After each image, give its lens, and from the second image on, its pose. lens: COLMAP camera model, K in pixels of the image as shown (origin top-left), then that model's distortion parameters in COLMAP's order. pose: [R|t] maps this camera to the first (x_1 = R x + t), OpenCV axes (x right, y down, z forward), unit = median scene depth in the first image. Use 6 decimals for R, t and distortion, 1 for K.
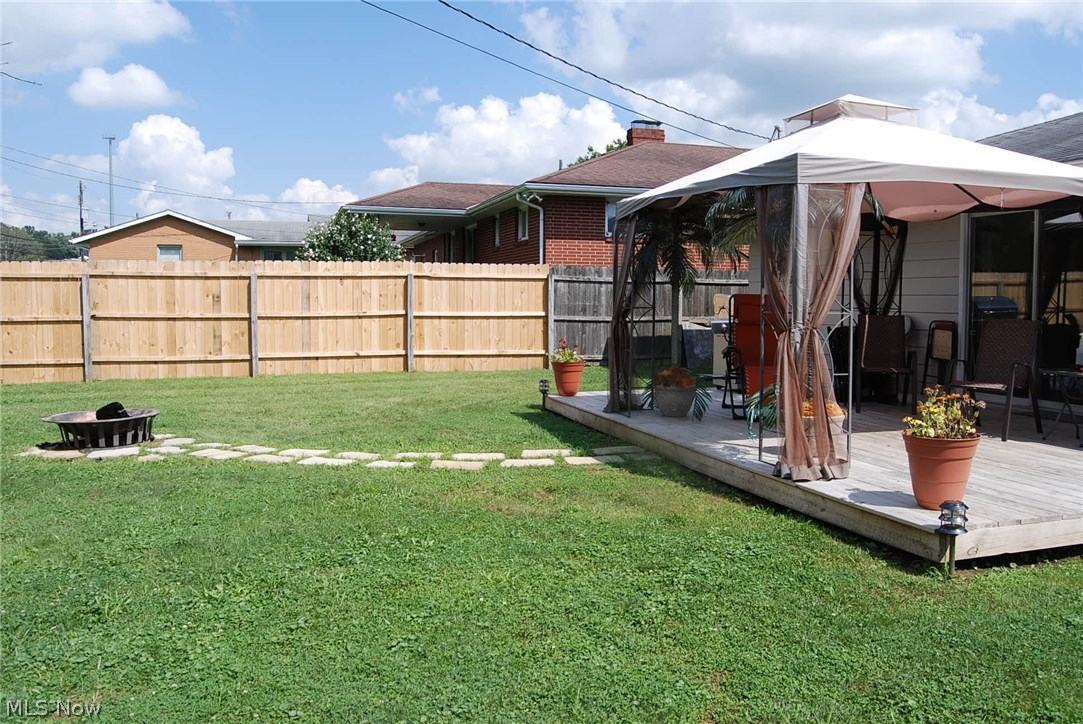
lens RADIAL K [[849.8, 0, 541.9], [0, 849.8, 356.6], [0, 0, 1]] dist [-0.076892, 0.004234]
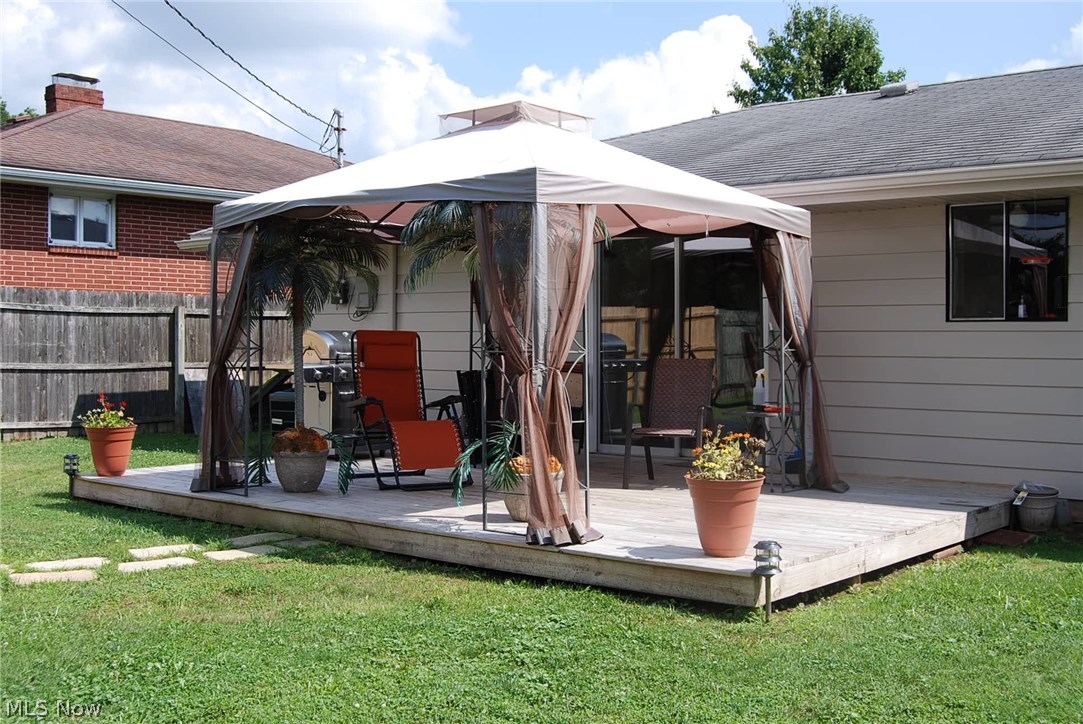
lens RADIAL K [[1233.7, 0, 542.0], [0, 1233.7, 359.5], [0, 0, 1]] dist [-0.069841, 0.000000]
pose [[0.850989, -0.008062, 0.525122, -0.321155], [0.034808, 0.998550, -0.041076, 0.007296], [-0.524029, 0.053234, 0.850035, -0.065423]]
